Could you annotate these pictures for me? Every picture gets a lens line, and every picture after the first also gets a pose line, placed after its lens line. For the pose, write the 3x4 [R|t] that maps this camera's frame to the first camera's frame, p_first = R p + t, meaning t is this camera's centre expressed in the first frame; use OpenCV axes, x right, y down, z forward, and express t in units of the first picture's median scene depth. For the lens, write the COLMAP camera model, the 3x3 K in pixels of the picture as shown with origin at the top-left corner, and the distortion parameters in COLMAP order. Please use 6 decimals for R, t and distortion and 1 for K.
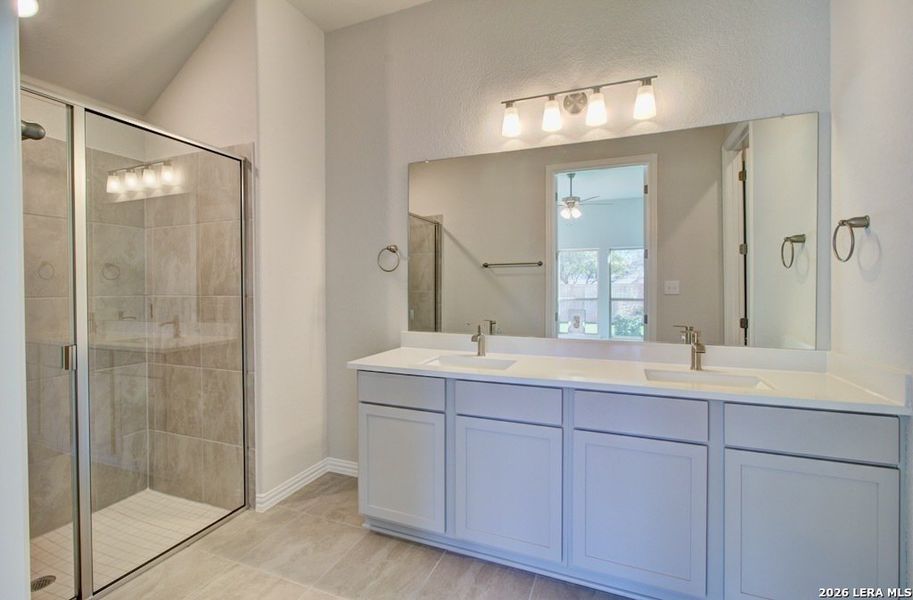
lens RADIAL K [[414.5, 0, 459.9], [0, 414.5, 294.6], [0, 0, 1]] dist [-0.008626, 0.001544]
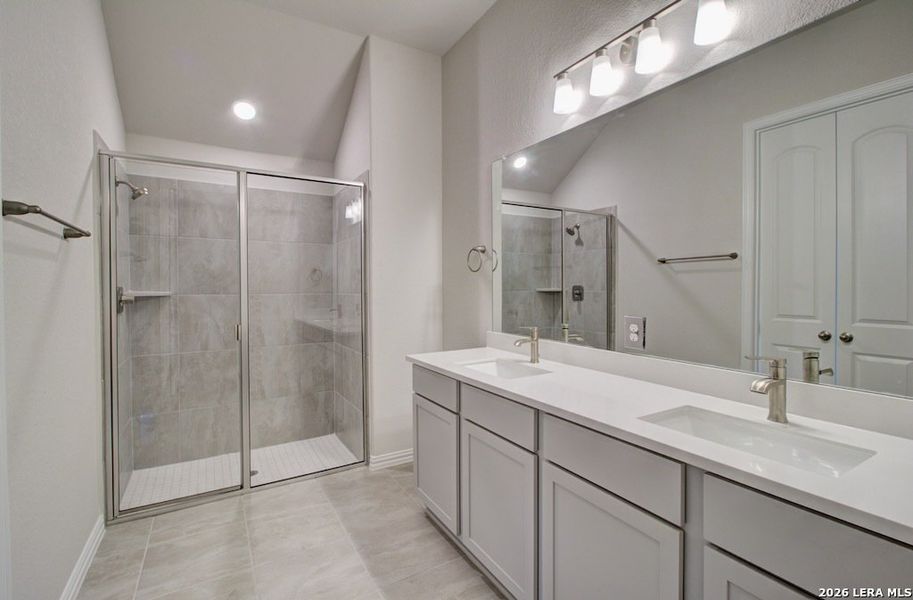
lens RADIAL K [[414.5, 0, 452.4], [0, 414.5, 295.0], [0, 0, 1]] dist [-0.008626, 0.001544]
pose [[0.791703, 0.012007, -0.610789, 0.434070], [-0.011664, 0.999922, 0.004537, -0.002481], [0.610795, 0.003532, 0.791781, 0.163154]]
